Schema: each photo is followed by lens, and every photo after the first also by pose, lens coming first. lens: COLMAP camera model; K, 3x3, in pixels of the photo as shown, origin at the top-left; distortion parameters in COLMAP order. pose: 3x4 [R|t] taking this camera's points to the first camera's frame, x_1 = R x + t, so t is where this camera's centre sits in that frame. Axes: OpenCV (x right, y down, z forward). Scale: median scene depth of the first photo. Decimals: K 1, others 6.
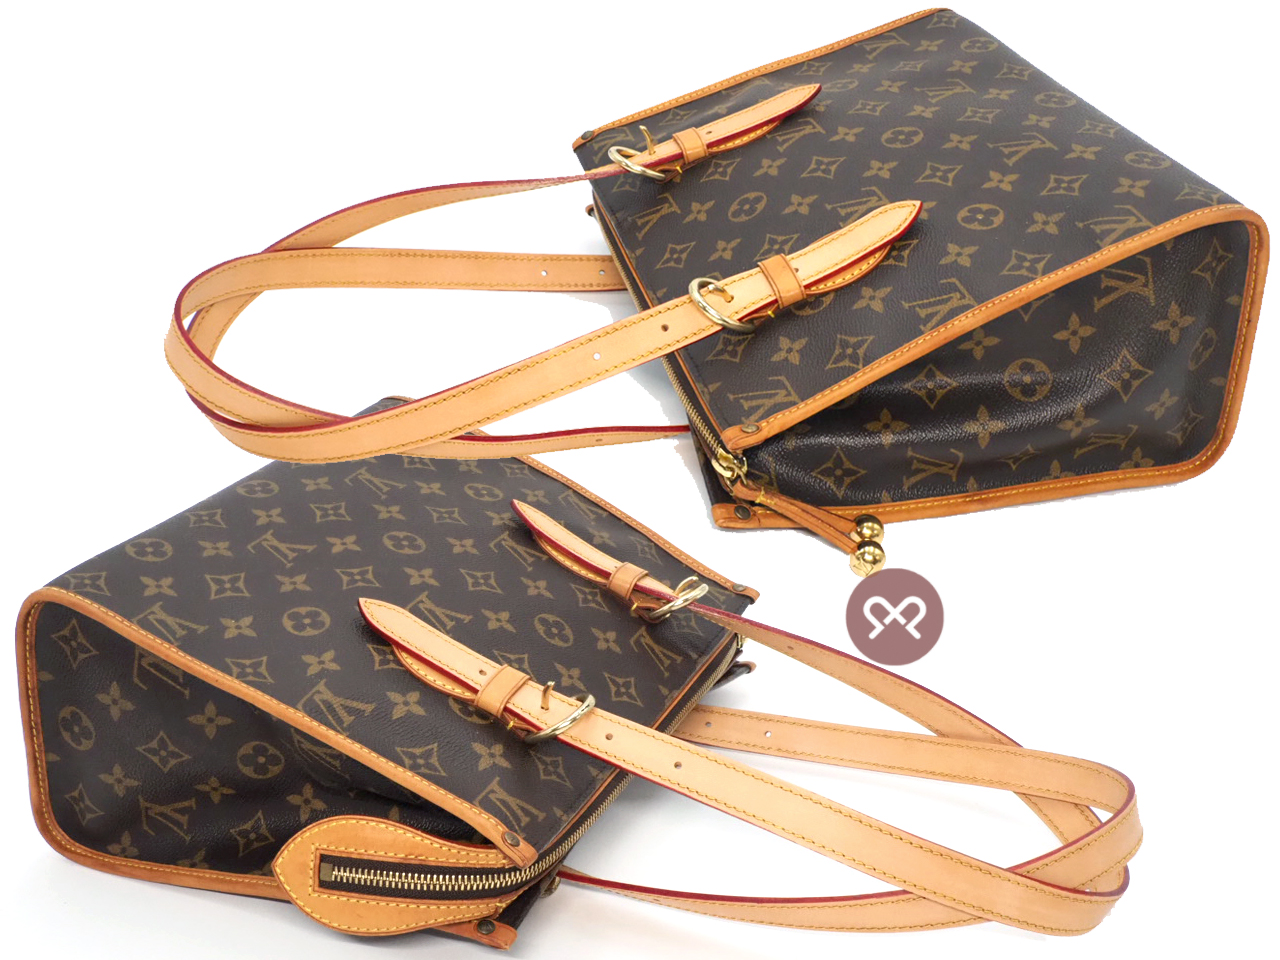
lens RADIAL K [[1492.2, 0, 640.0], [0, 1492.2, 480.0], [0, 0, 1]] dist [-0.003096, -0.002446]
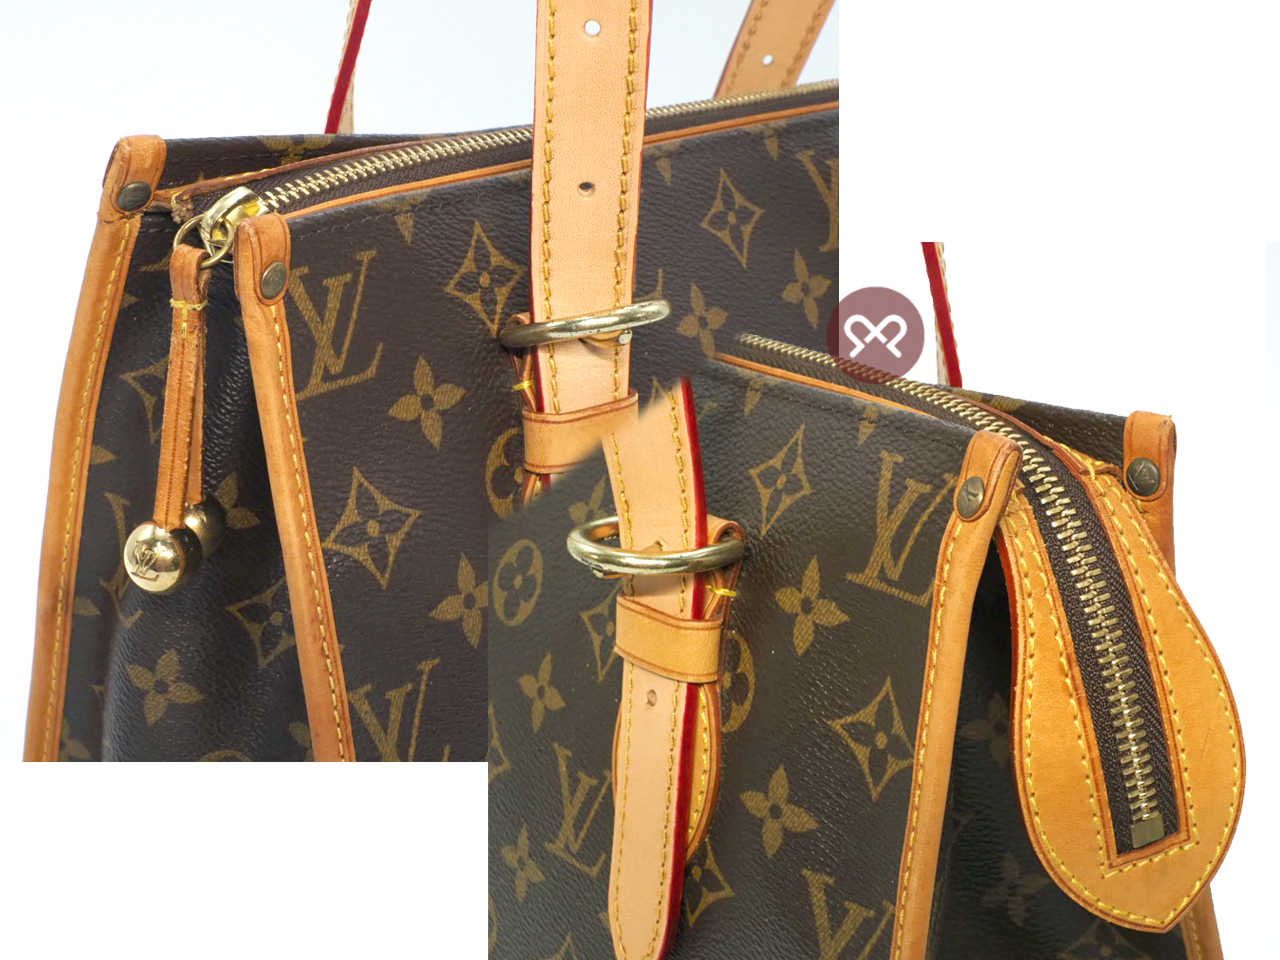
lens RADIAL K [[1866.2, 0, 640.0], [0, 1866.2, 480.0], [0, 0, 1]] dist [-0.004789, -0.000796]
pose [[-0.382866, -0.923213, -0.033027, -0.021268], [0.905779, -0.382184, 0.183030, 0.041626], [-0.181598, 0.040161, 0.982552, 0.424729]]
